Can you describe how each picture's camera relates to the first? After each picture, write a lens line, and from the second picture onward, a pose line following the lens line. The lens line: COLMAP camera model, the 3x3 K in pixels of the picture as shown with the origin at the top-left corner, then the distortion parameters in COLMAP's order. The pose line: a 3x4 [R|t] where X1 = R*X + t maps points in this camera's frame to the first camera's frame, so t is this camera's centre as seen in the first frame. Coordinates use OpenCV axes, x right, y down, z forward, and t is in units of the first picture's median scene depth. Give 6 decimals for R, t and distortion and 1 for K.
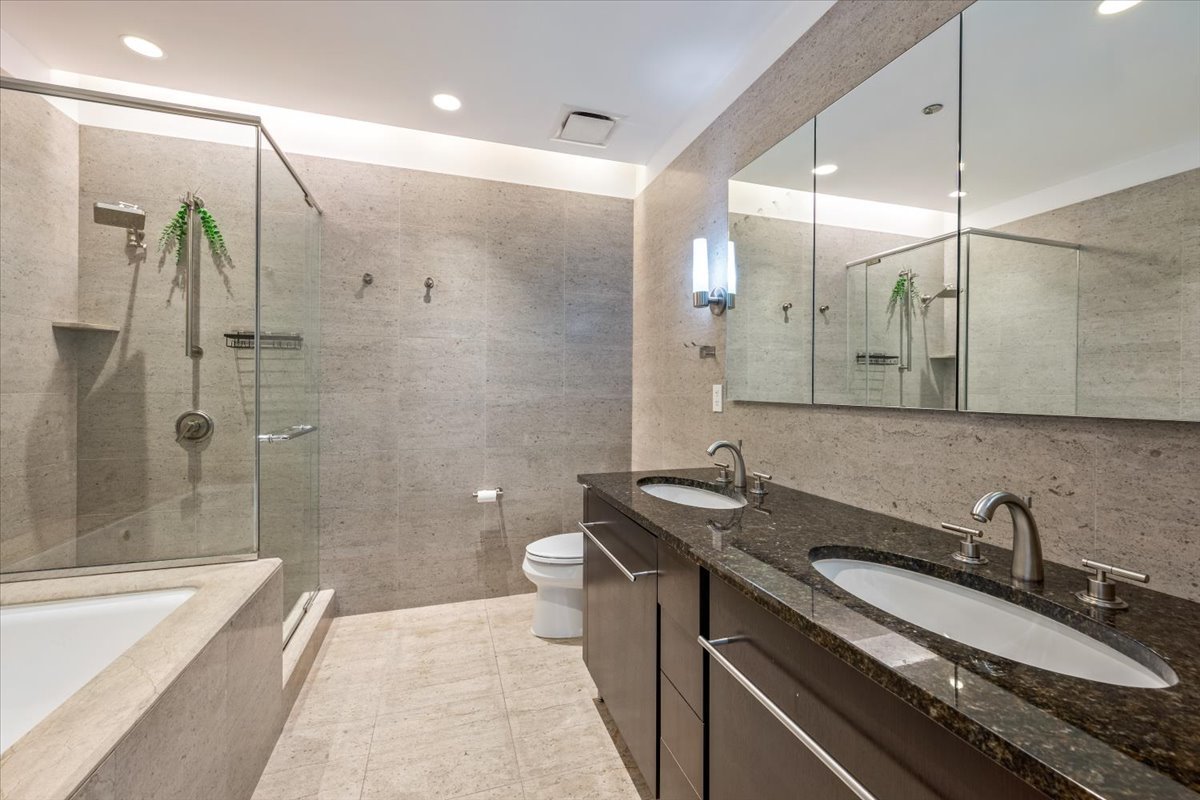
lens RADIAL K [[482.2, 0, 600.2], [0, 482.2, 392.5], [0, 0, 1]] dist [0.000447, -0.000954]
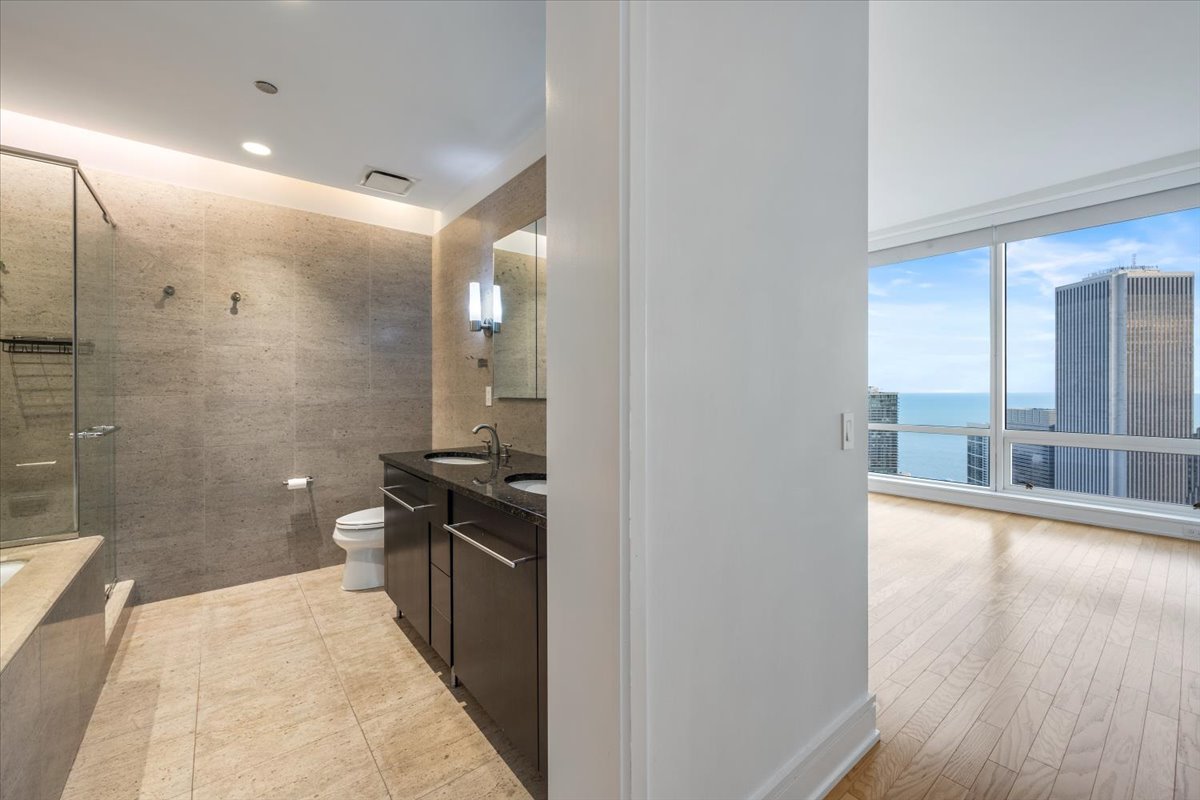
lens RADIAL K [[482.2, 0, 600.2], [0, 482.2, 392.5], [0, 0, 1]] dist [0.000447, -0.000954]
pose [[0.937913, -0.008908, 0.346757, 0.049379], [0.009495, 0.999955, 0.000005, 0.003143], [-0.346741, 0.003288, 0.937955, -0.351698]]
